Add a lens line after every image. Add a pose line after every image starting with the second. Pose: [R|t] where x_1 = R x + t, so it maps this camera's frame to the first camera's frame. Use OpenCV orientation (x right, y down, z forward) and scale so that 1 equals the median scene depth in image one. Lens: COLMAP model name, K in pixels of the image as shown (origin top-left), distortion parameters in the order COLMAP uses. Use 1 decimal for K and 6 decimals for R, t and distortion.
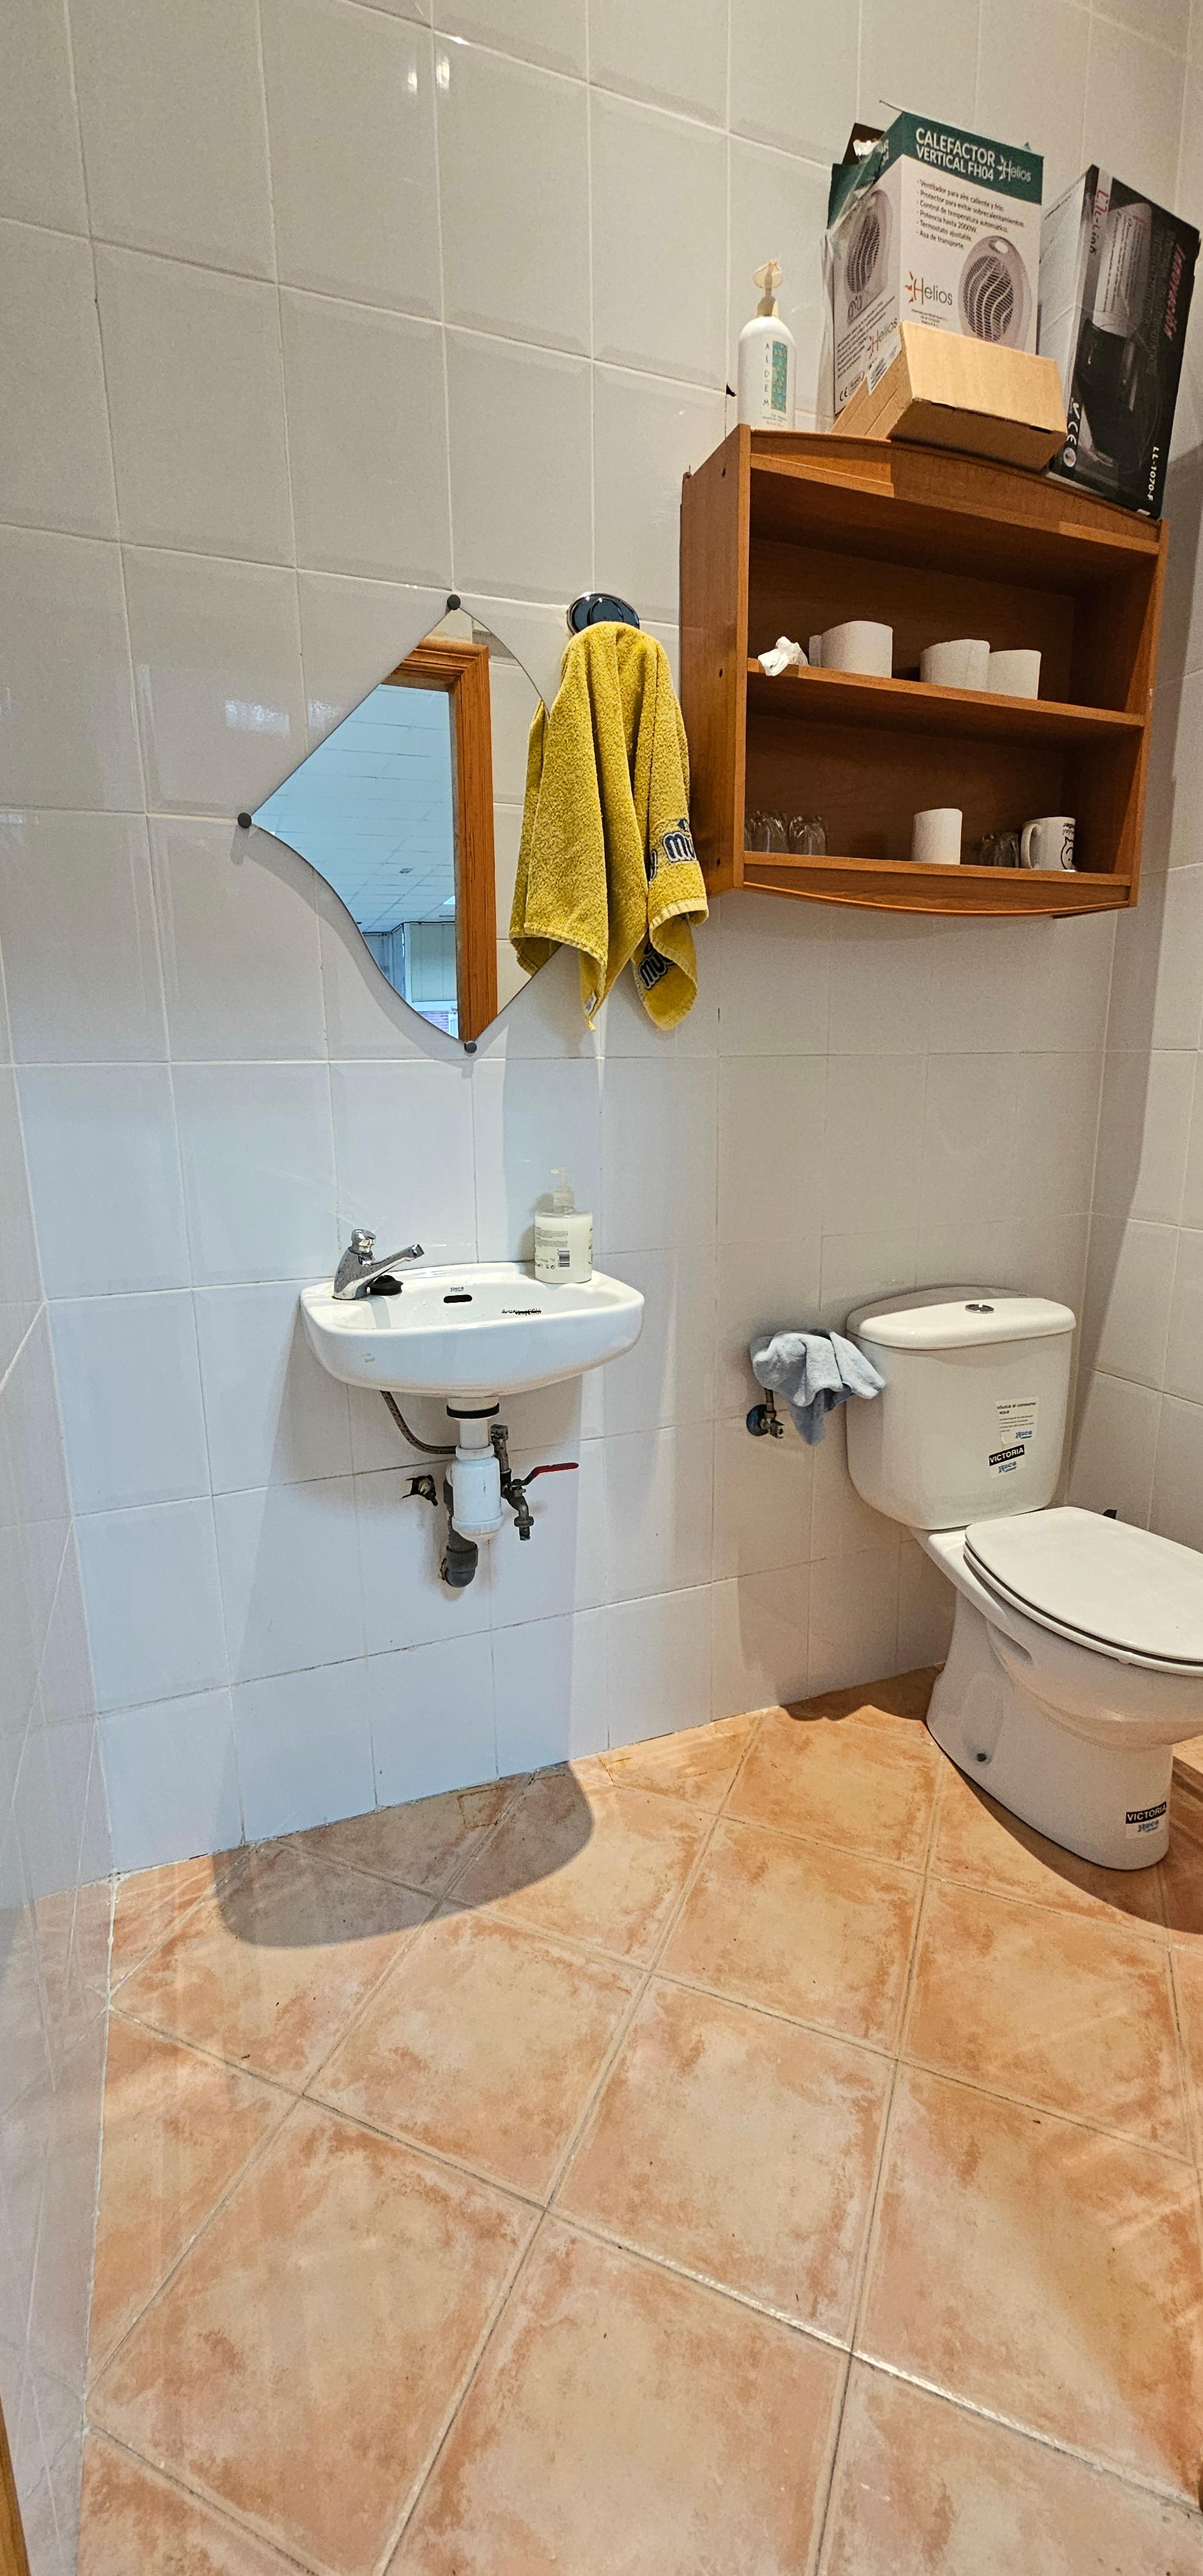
lens RADIAL K [[1048.5, 0, 593.2], [0, 1048.5, 1287.5], [0, 0, 1]] dist [-0.001419, -0.000123]
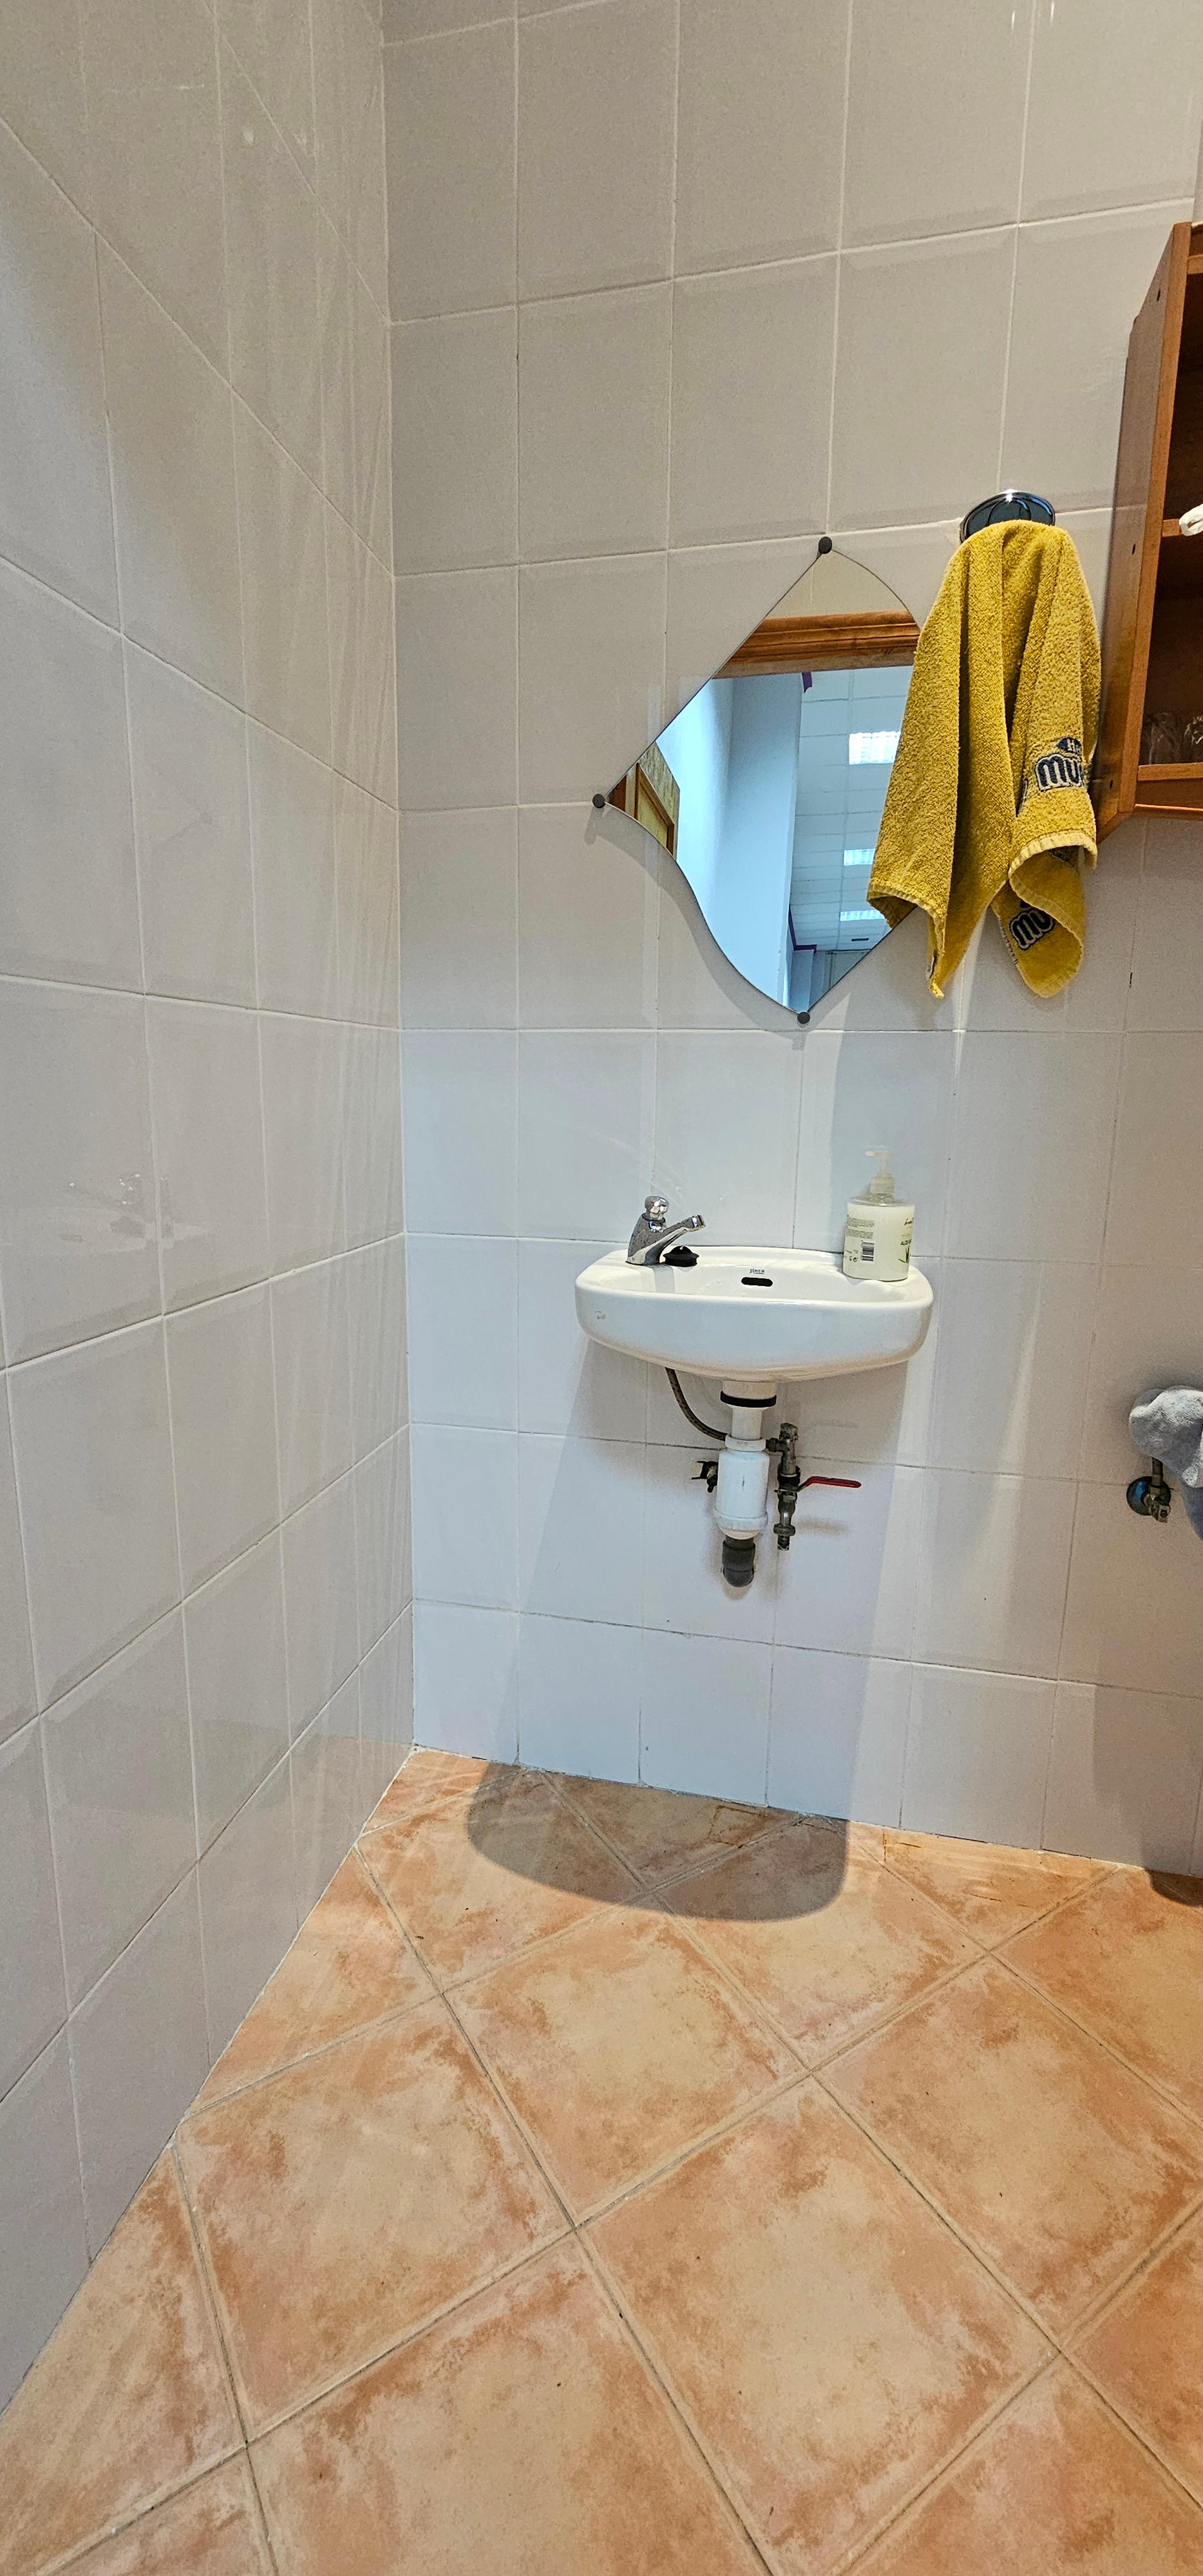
lens RADIAL K [[1048.5, 0, 593.2], [0, 1048.5, 1287.5], [0, 0, 1]] dist [-0.001419, -0.000123]
pose [[0.824841, 0.128272, -0.550622, 0.287234], [-0.142115, 0.989693, 0.017666, 0.021293], [0.547212, 0.063679, 0.834568, 0.131874]]
